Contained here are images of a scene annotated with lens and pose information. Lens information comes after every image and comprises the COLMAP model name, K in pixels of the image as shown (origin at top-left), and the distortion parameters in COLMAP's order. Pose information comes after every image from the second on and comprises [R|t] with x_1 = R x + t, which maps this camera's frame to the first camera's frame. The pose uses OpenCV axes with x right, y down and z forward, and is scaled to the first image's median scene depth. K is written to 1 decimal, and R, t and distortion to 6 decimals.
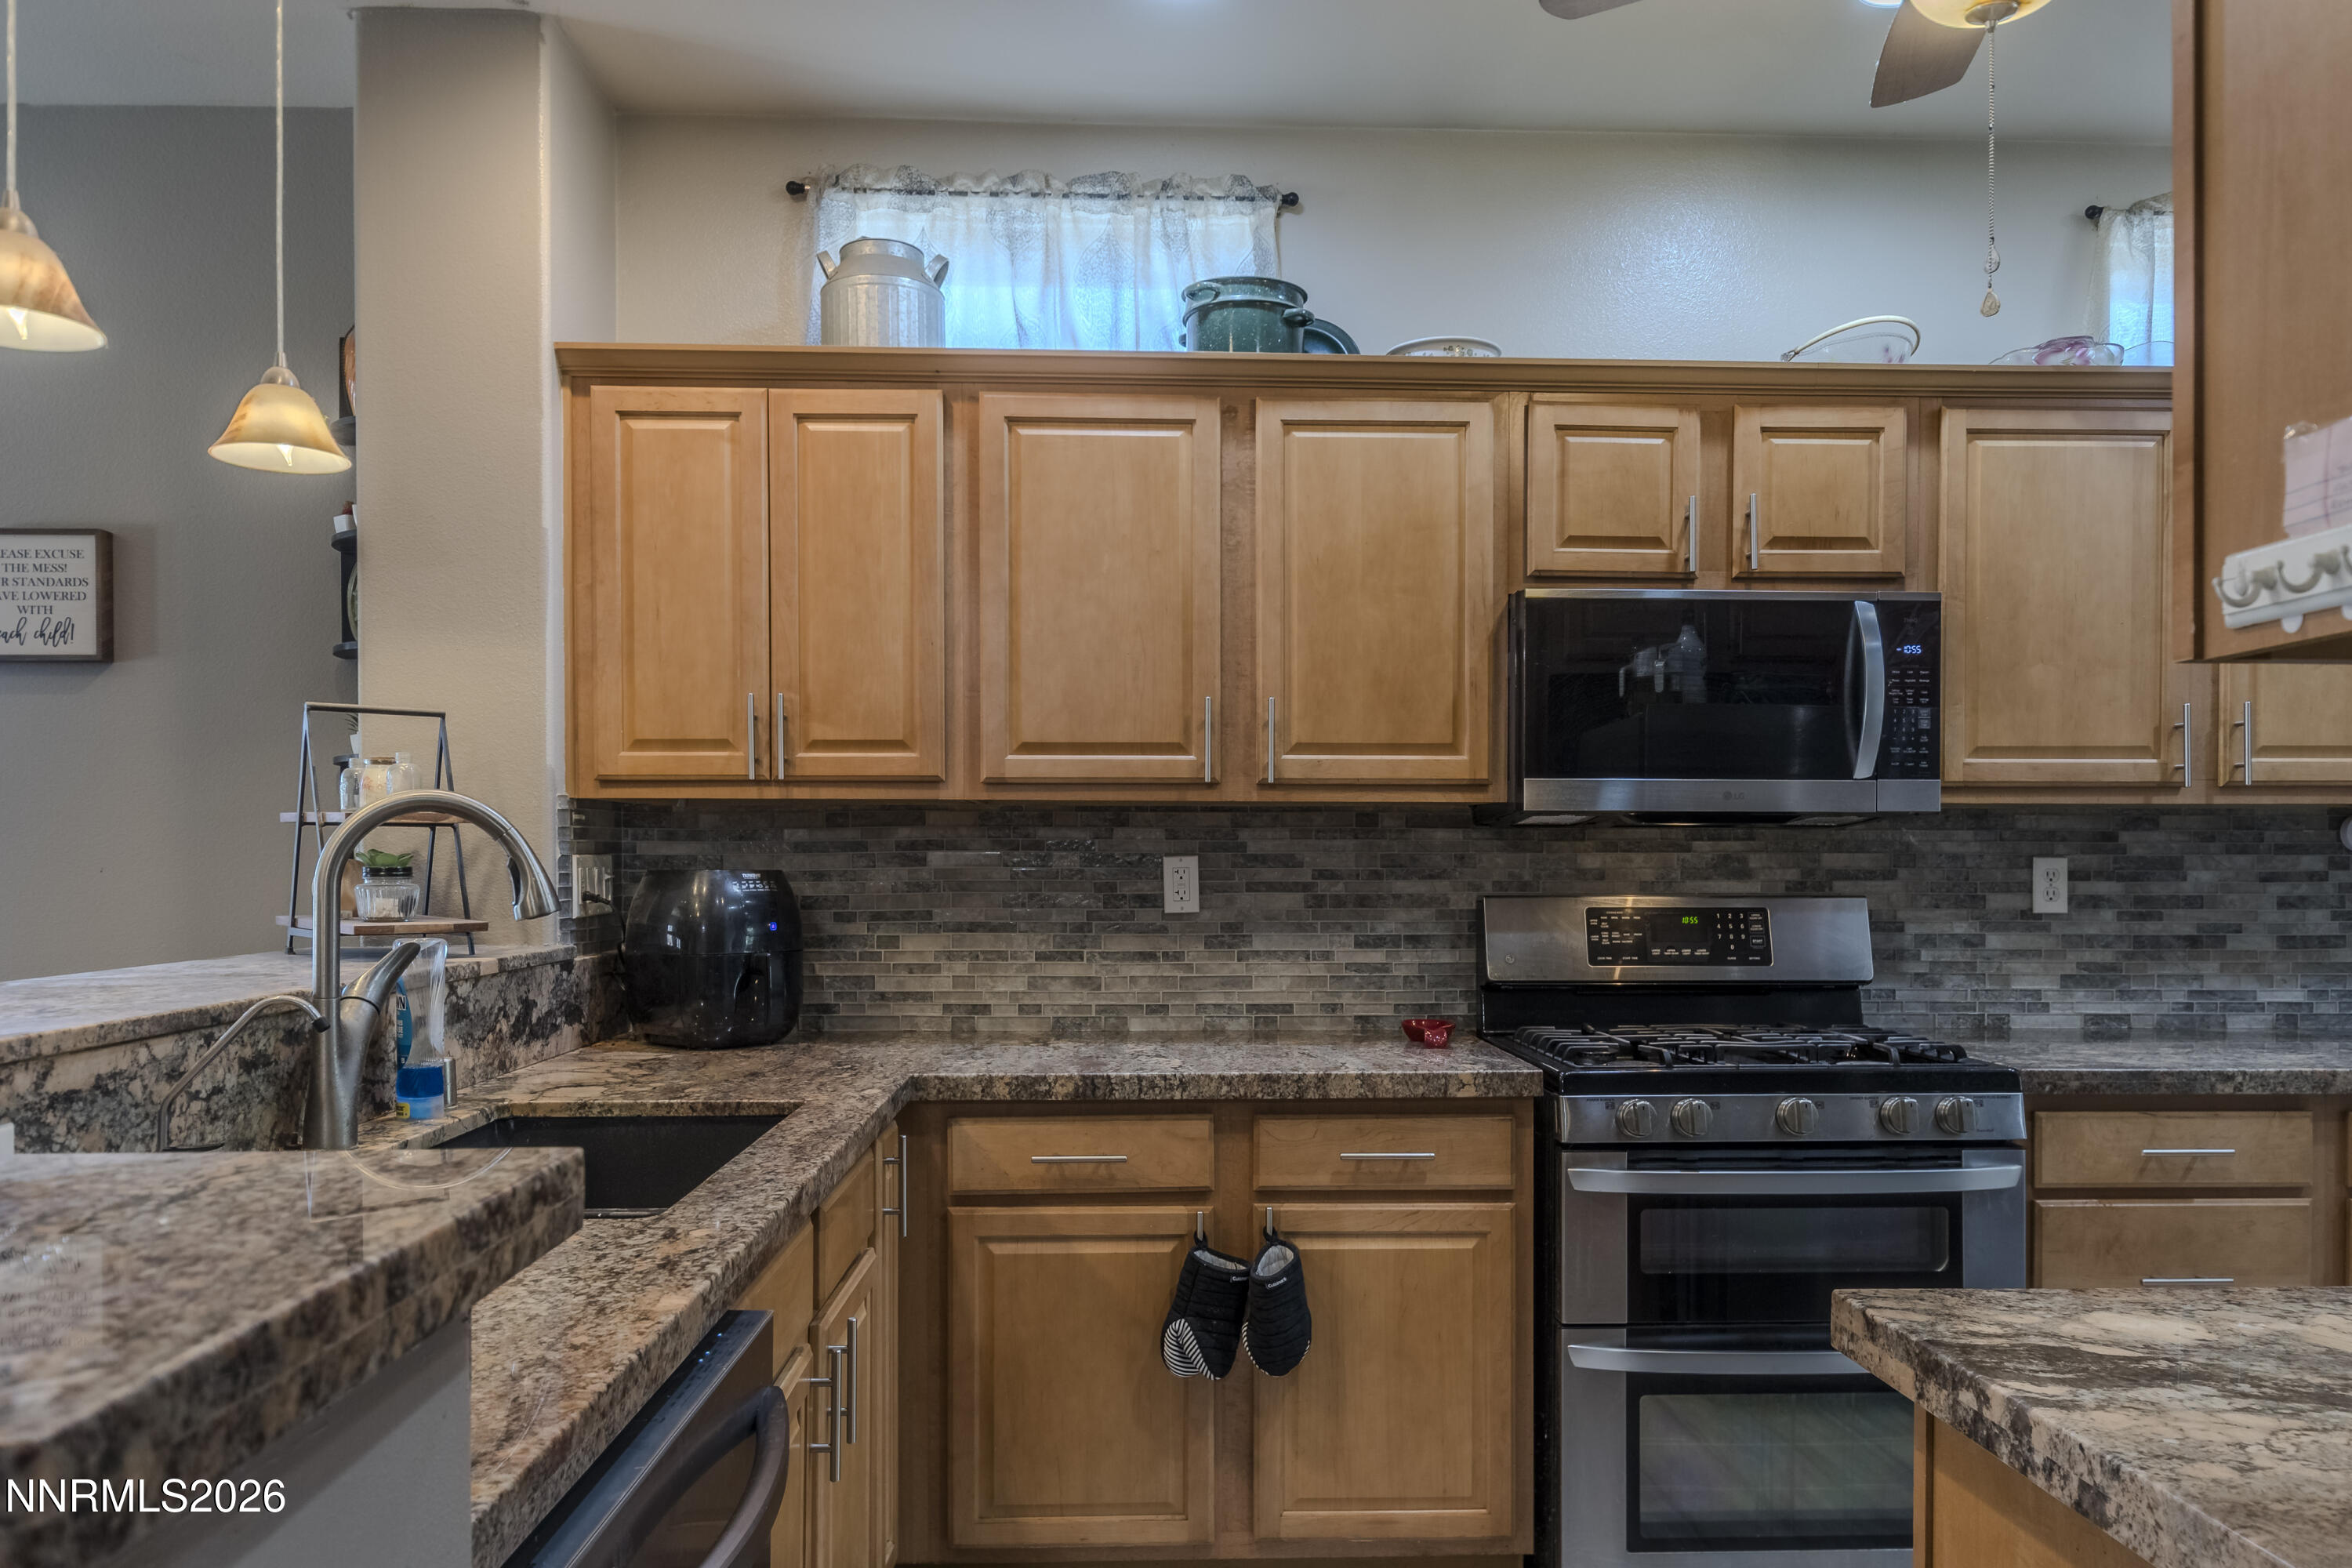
lens RADIAL K [[1648.6, 0, 1170.0], [0, 1648.6, 871.8], [0, 0, 1]] dist [0.008294, 0.002414]
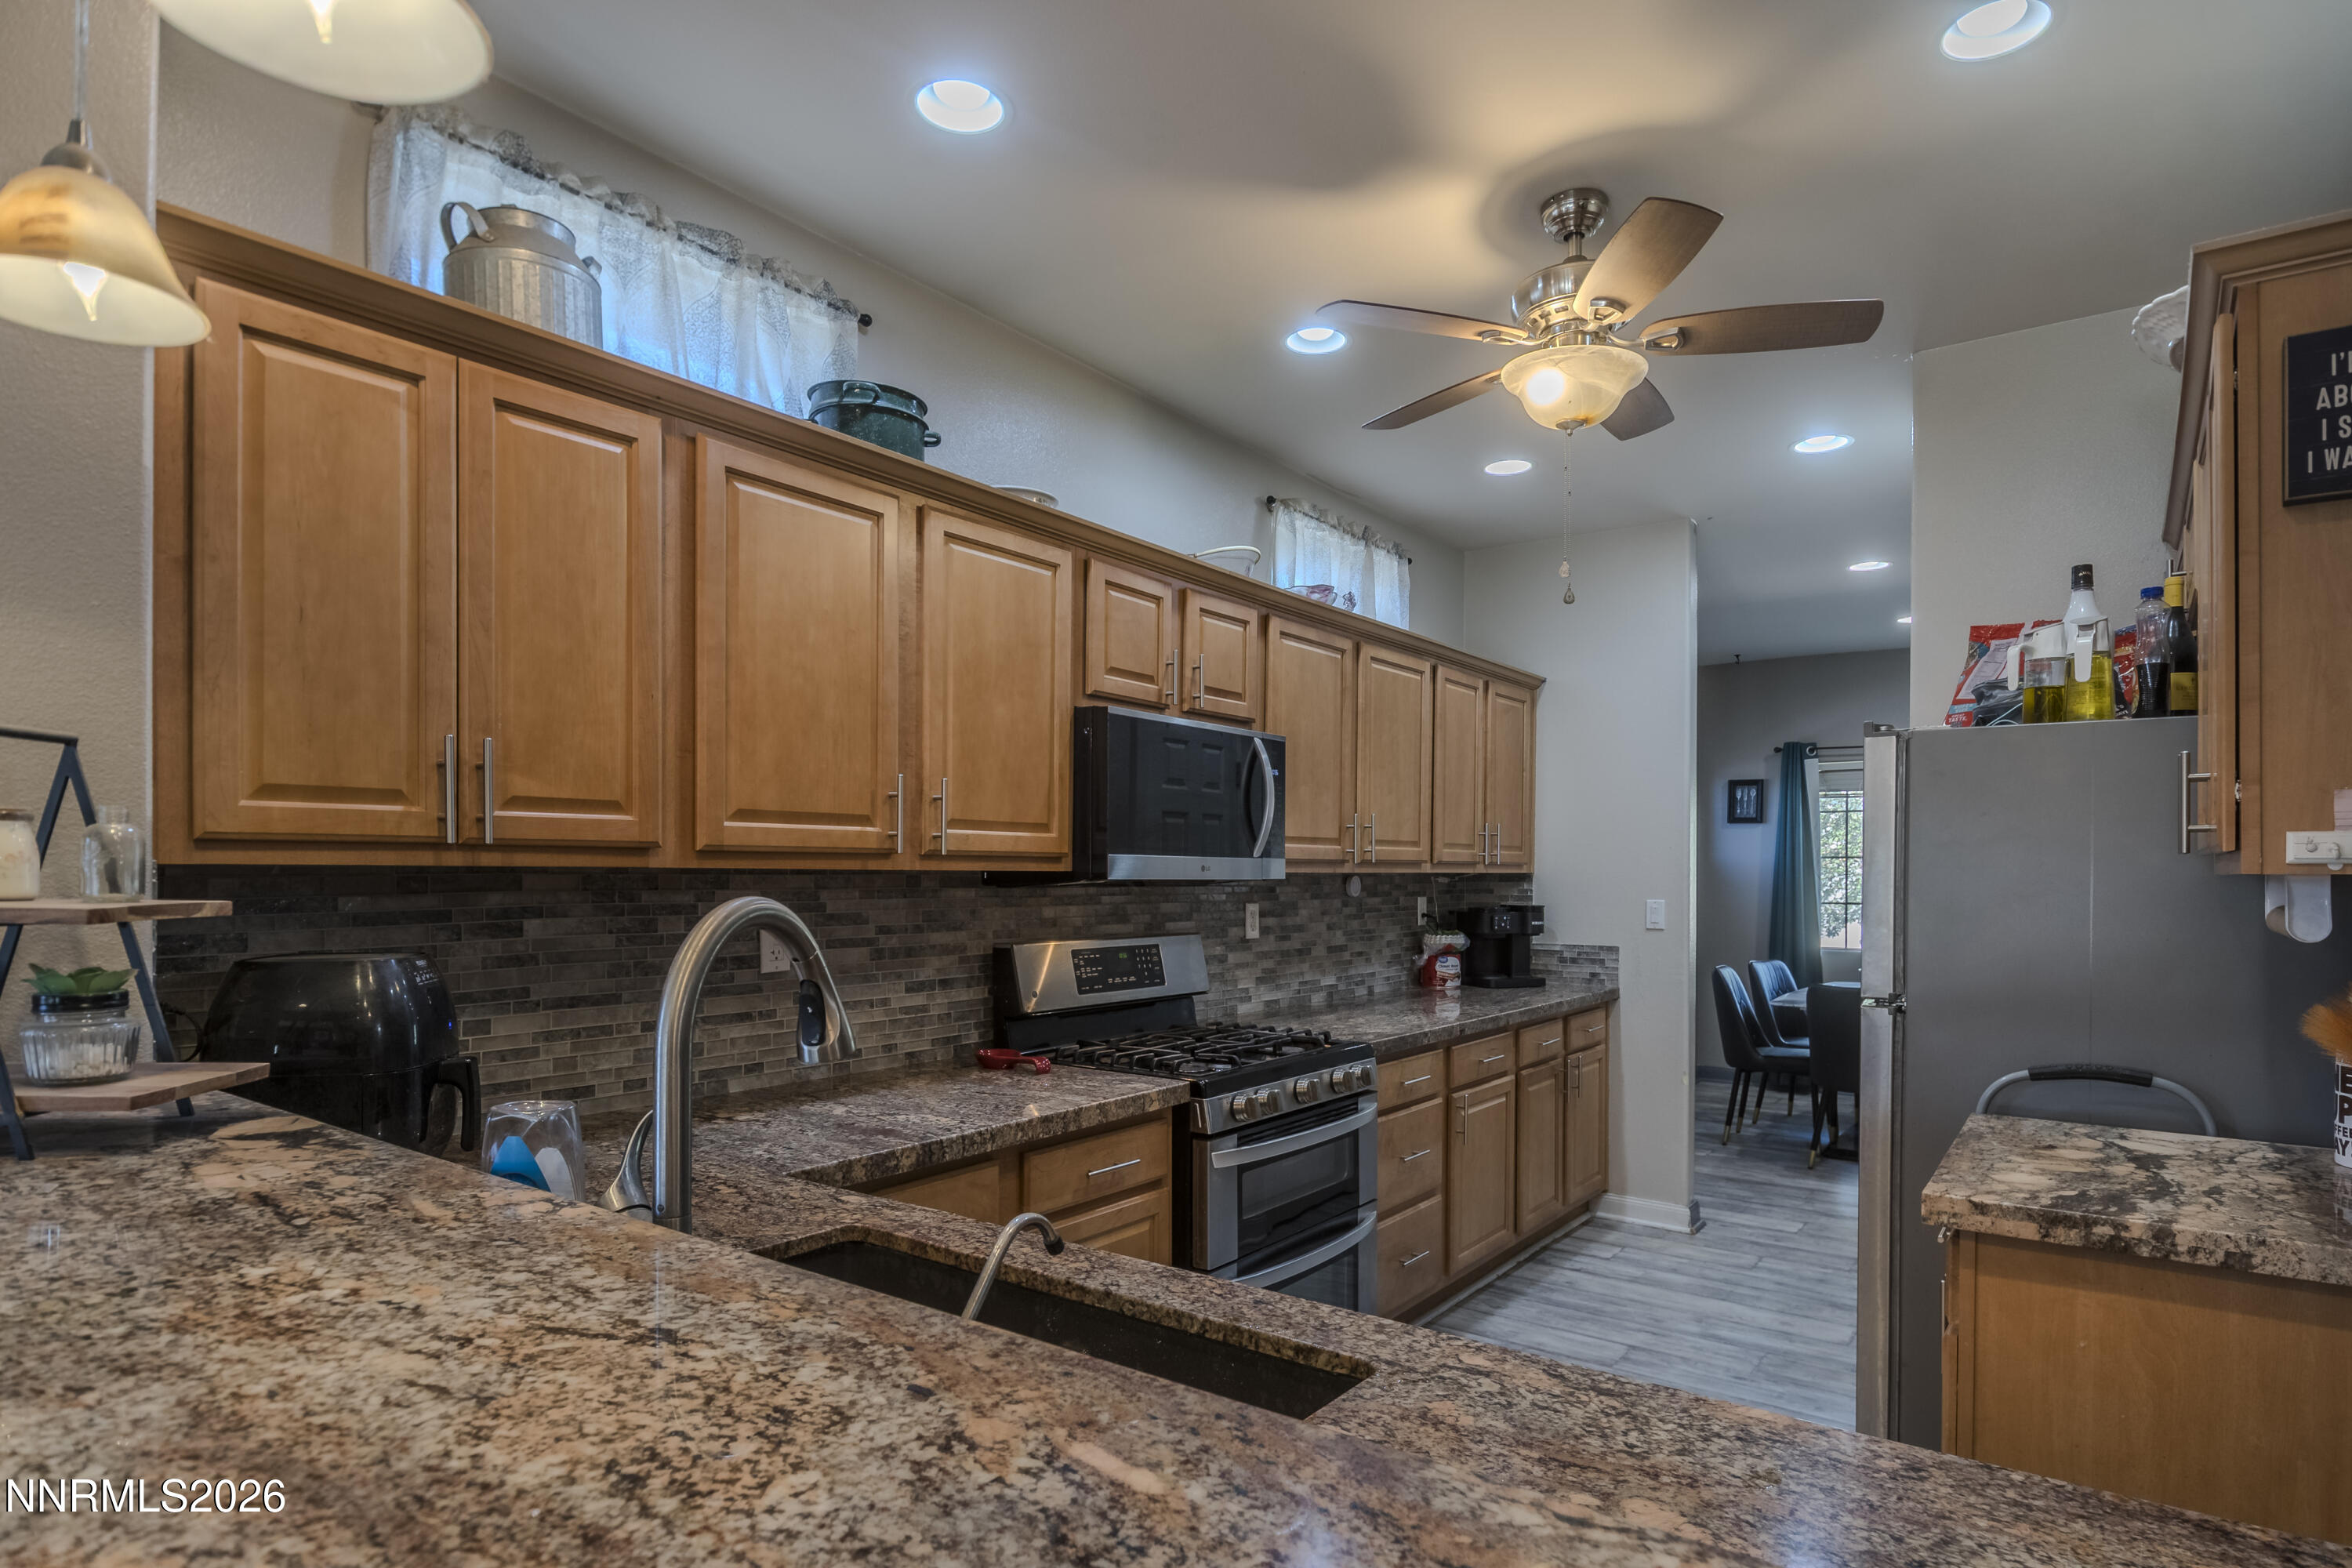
lens RADIAL K [[1265.8, 0, 1209.5], [0, 1265.8, 874.0], [0, 0, 1]] dist [0.012638, -0.015043]
pose [[0.616959, 0.000979, 0.786995, -0.452527], [0.000583, 0.999998, -0.001701, -0.035283], [-0.786995, 0.001508, 0.616958, 0.295766]]
